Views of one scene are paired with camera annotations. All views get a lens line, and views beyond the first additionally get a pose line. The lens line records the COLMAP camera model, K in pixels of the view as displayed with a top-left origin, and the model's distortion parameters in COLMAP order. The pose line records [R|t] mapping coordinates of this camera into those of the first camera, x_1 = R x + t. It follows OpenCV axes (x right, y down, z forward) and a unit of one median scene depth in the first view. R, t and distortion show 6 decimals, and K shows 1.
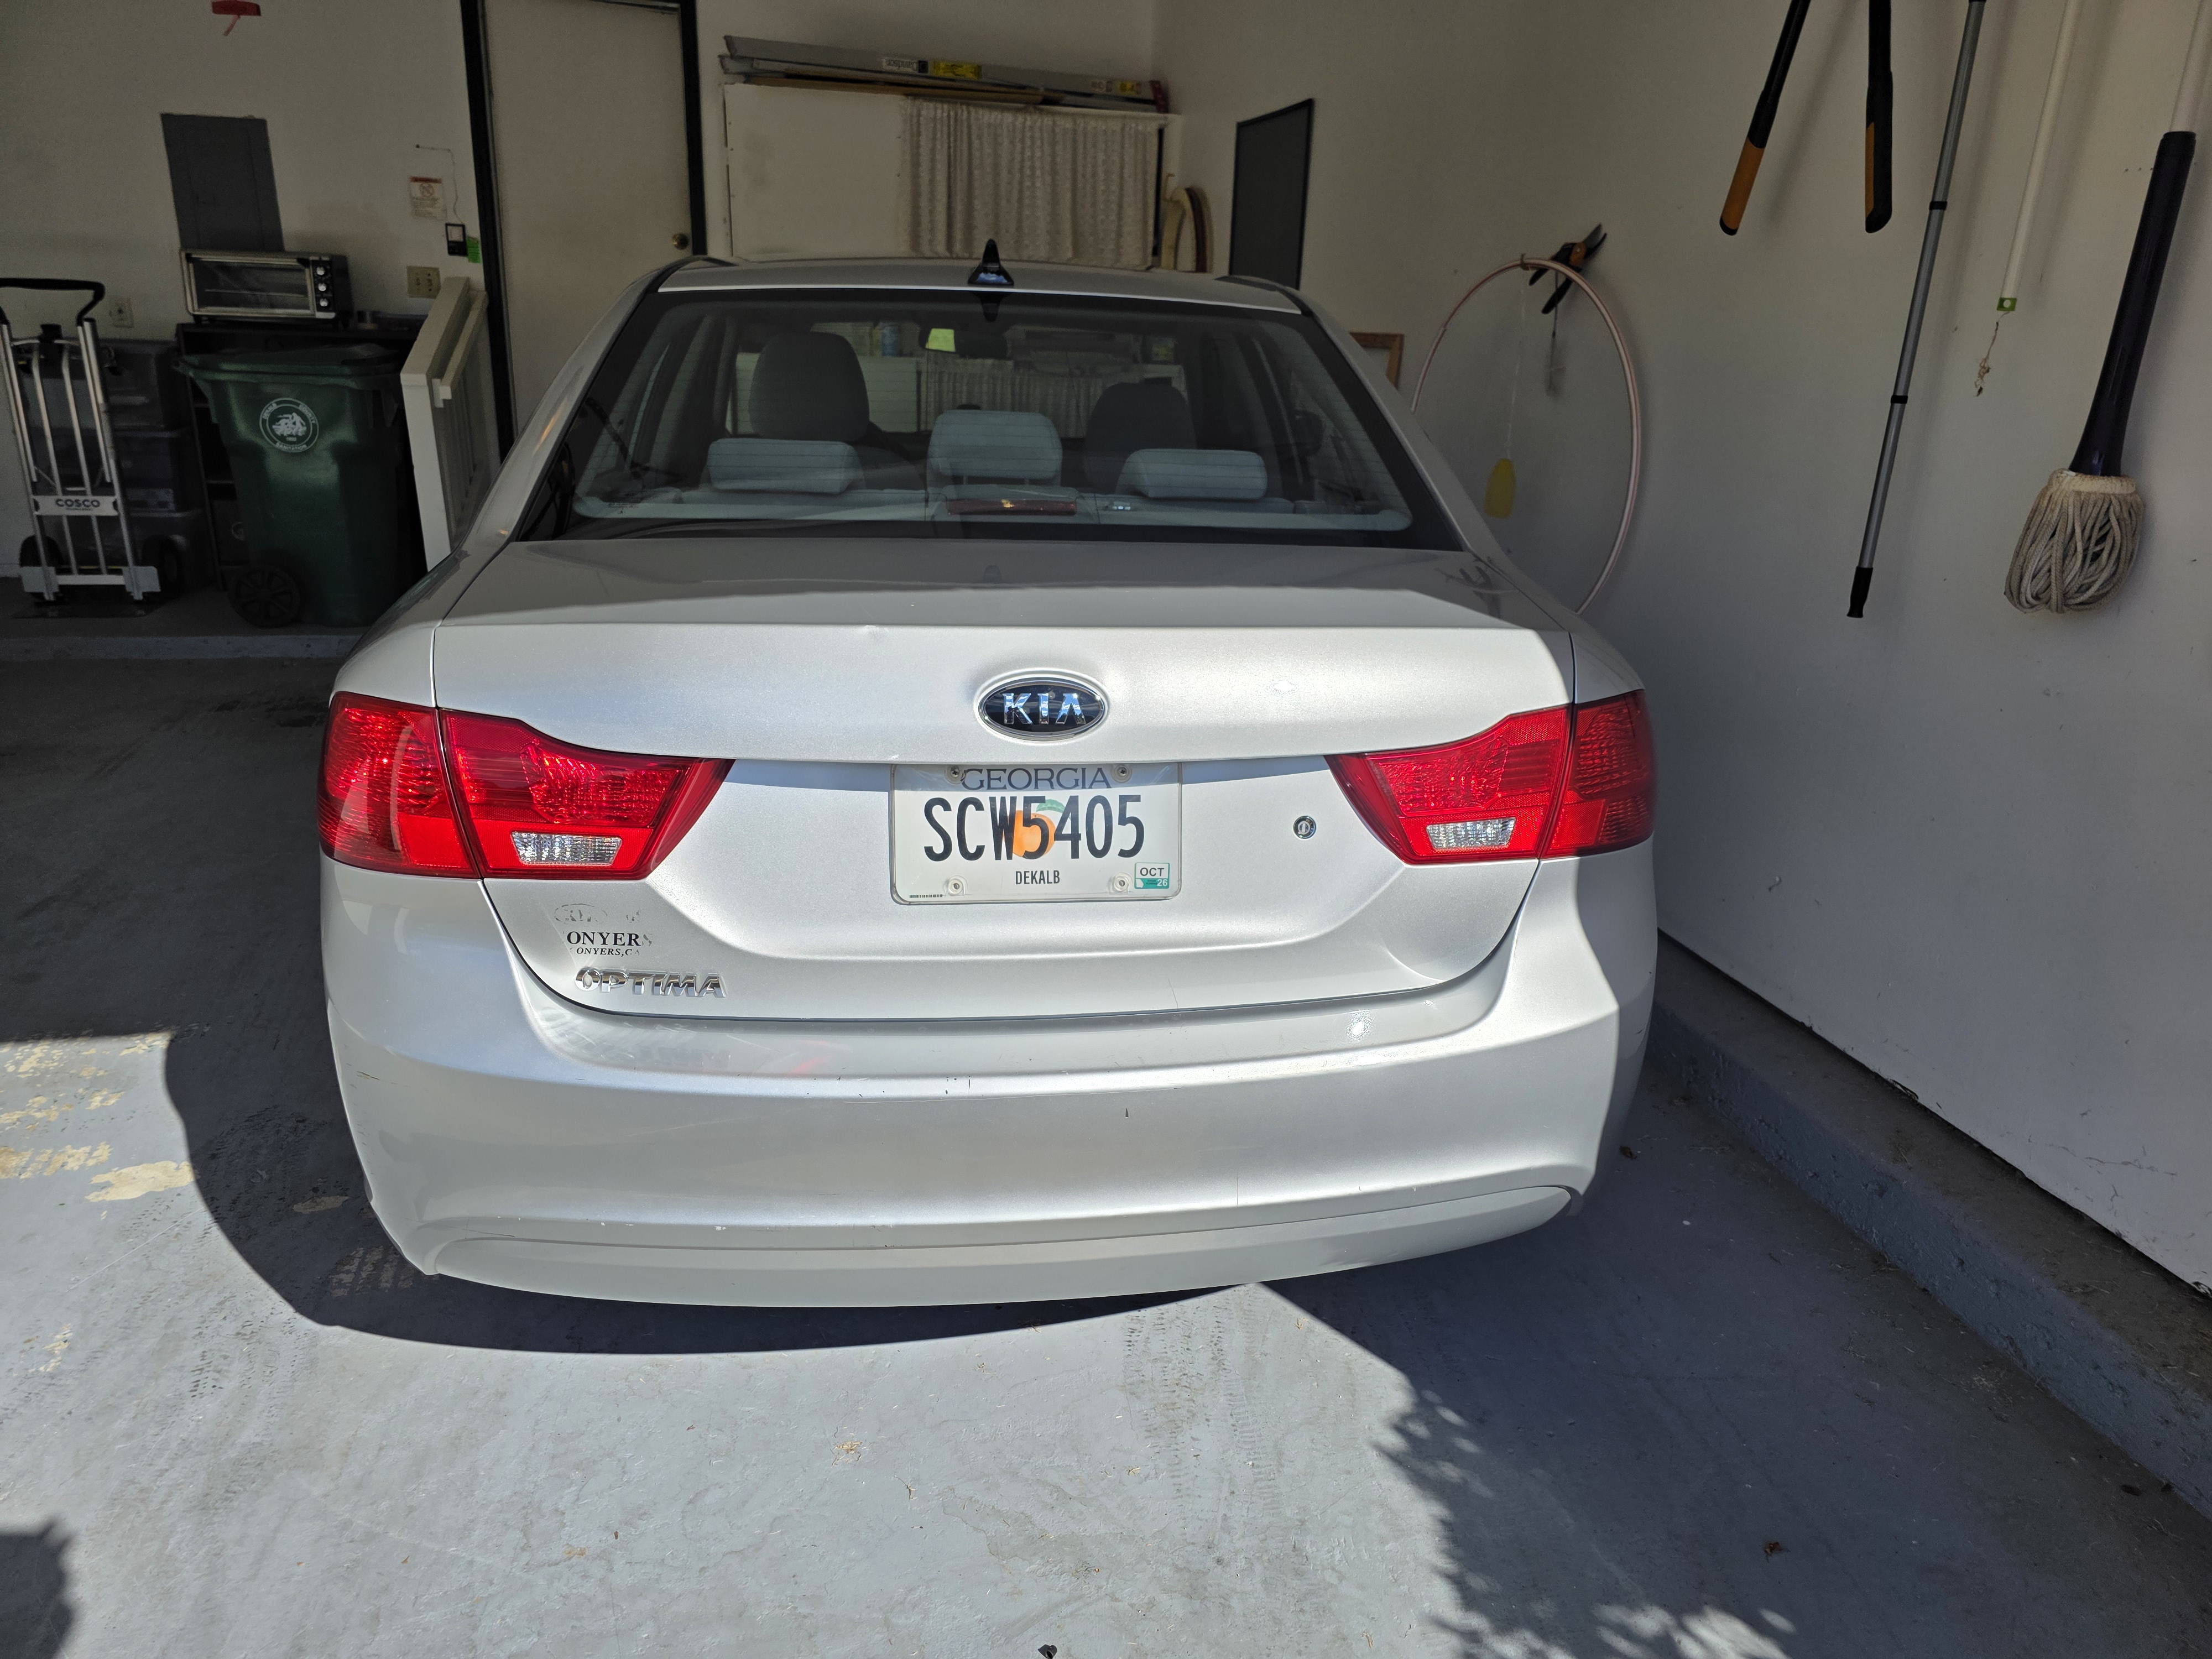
lens RADIAL K [[1544.7, 0, 1106.0], [0, 1544.7, 829.5], [0, 0, 1]] dist [0.003886, -0.034087]
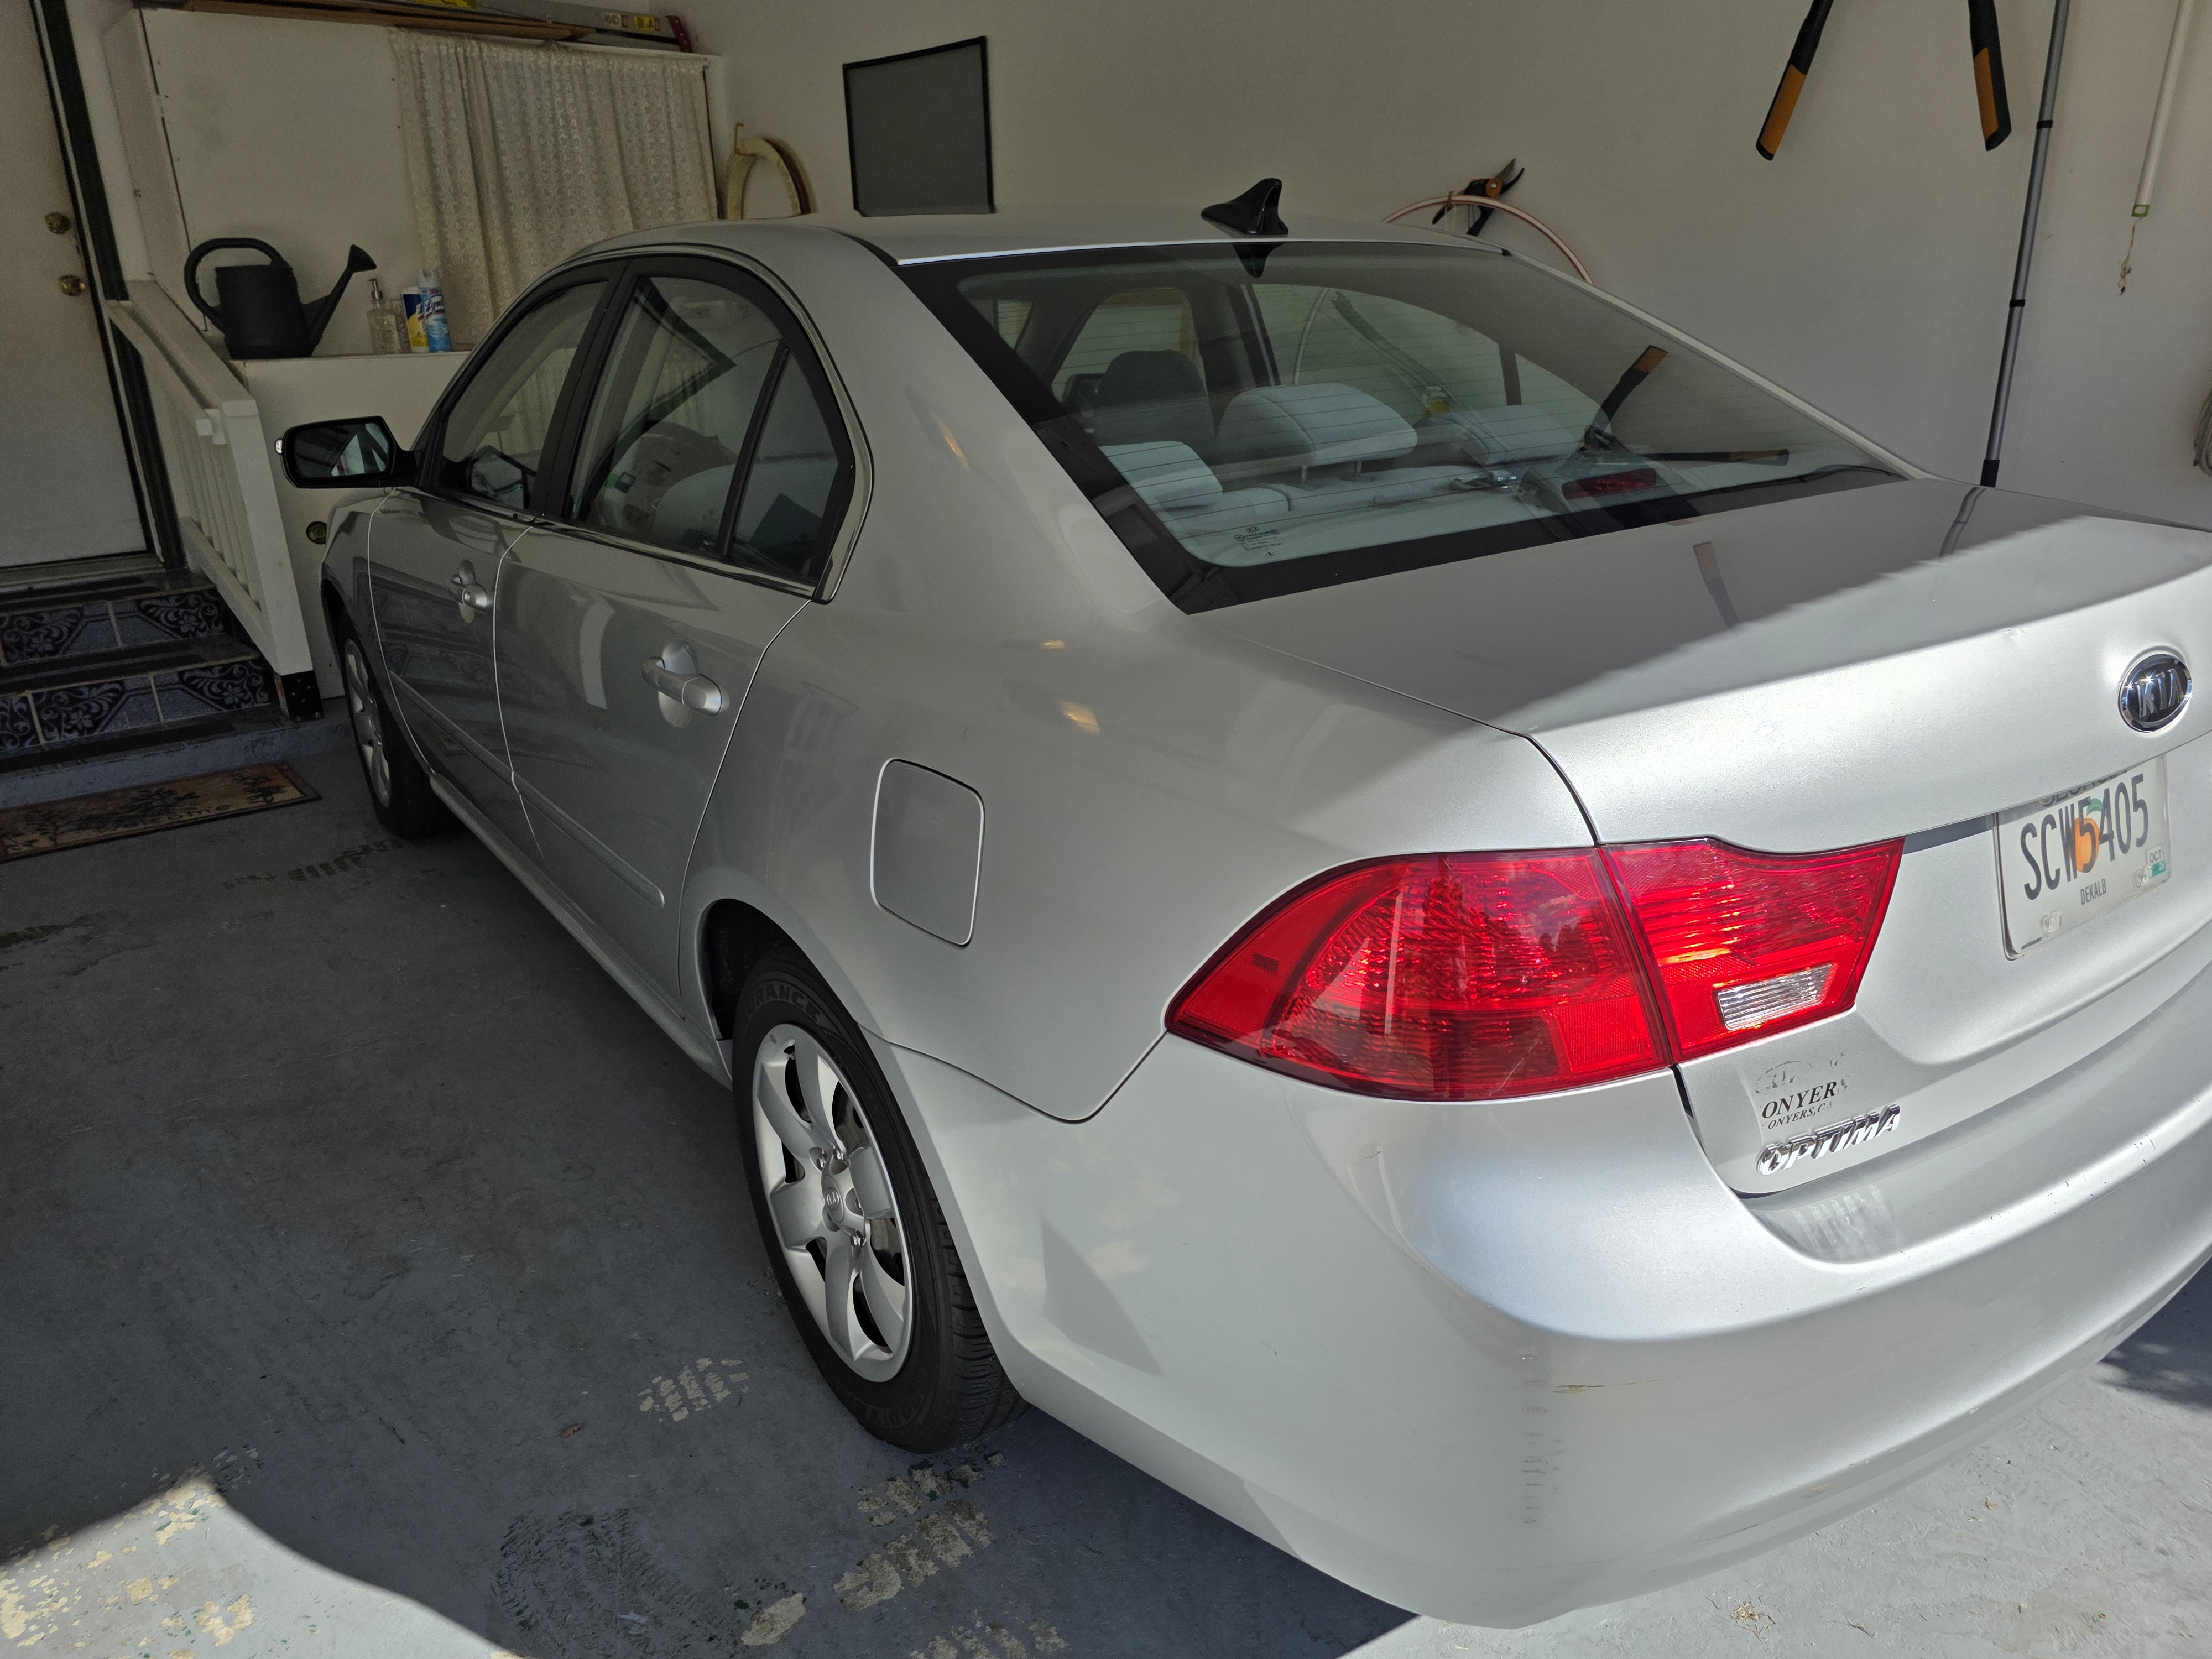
lens RADIAL K [[1541.3, 0, 1106.0], [0, 1541.3, 829.5], [0, 0, 1]] dist [0.023932, -0.041053]
pose [[0.873856, -0.206620, 0.440096, -0.657040], [0.198260, 0.977960, 0.065474, -0.122975], [-0.443924, 0.030039, 0.895561, 0.340665]]
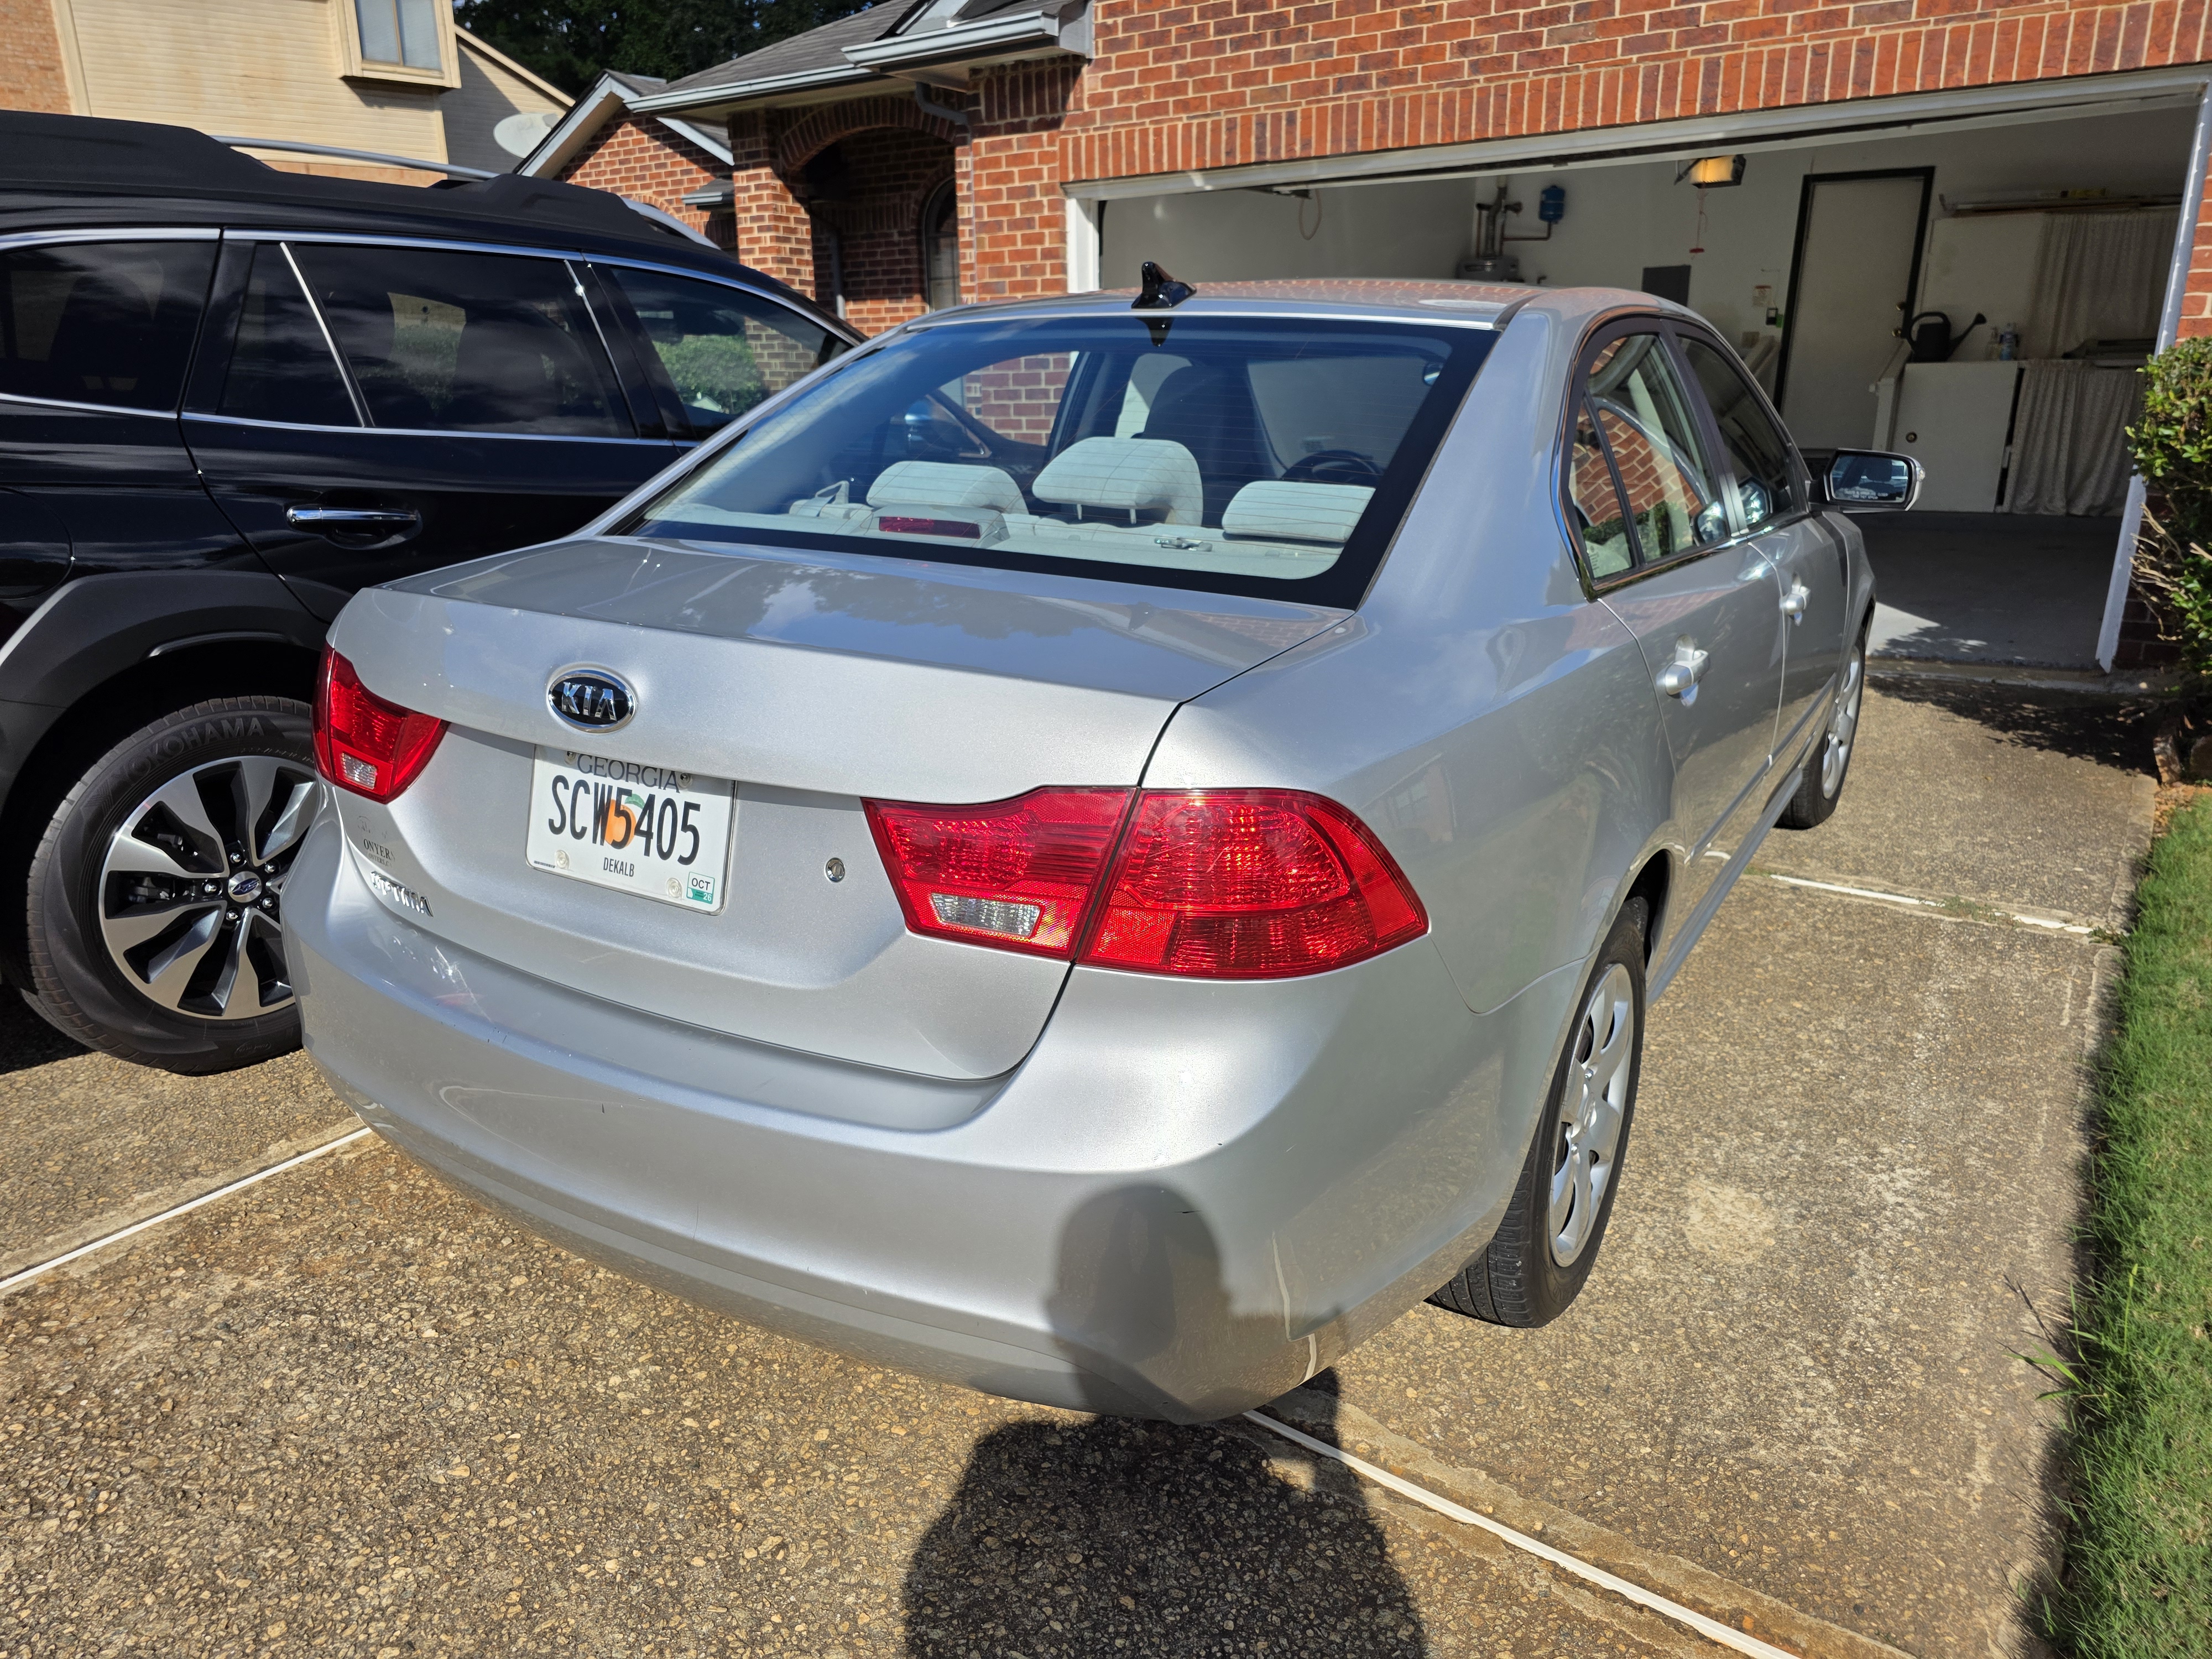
lens RADIAL K [[1544.7, 0, 1106.0], [0, 1544.7, 829.5], [0, 0, 1]] dist [0.003886, -0.034087]
pose [[0.803669, 0.170124, -0.570241, 0.581529], [-0.186089, 0.982053, 0.030717, -0.062314], [0.565232, 0.081430, 0.820903, 0.245093]]
